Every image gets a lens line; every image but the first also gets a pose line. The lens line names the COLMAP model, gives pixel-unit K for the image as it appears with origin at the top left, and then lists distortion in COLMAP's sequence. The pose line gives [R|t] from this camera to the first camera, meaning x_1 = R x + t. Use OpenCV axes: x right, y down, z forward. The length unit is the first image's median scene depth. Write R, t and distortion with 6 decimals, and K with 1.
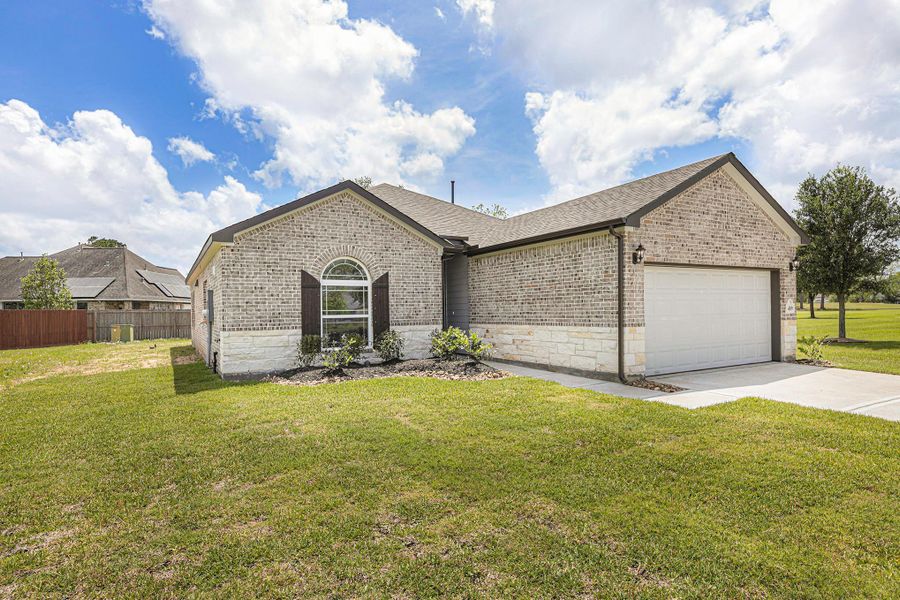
lens RADIAL K [[502.4, 0, 450.0], [0, 502.4, 300.0], [0, 0, 1]] dist [-0.000458, -0.000168]
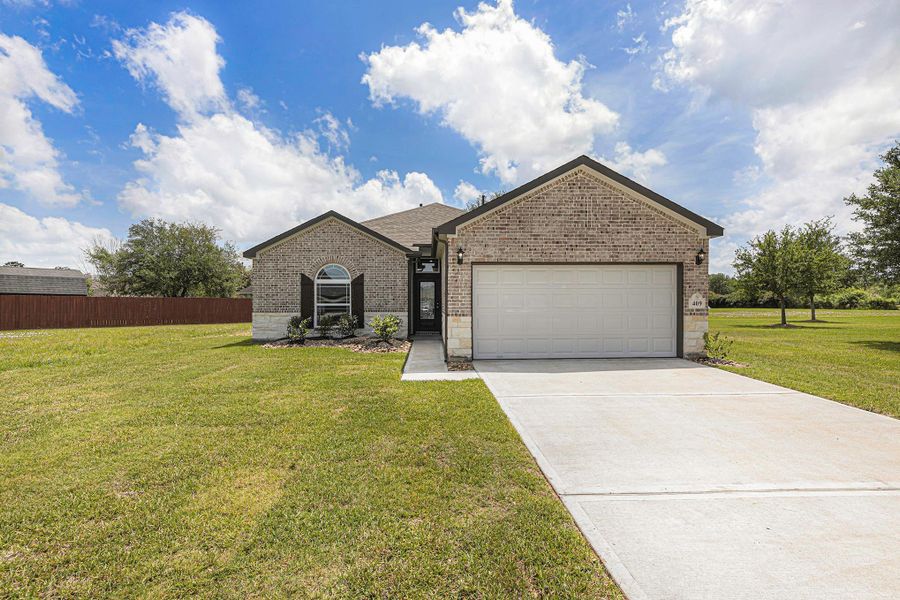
lens RADIAL K [[428.4, 0, 450.0], [0, 428.4, 300.0], [0, 0, 1]] dist [0.001400, 0.000086]
pose [[0.888362, 0.010522, -0.459023, 0.677298], [-0.002224, 0.999824, 0.018616, -0.004503], [0.459138, -0.015517, 0.888229, 0.061423]]
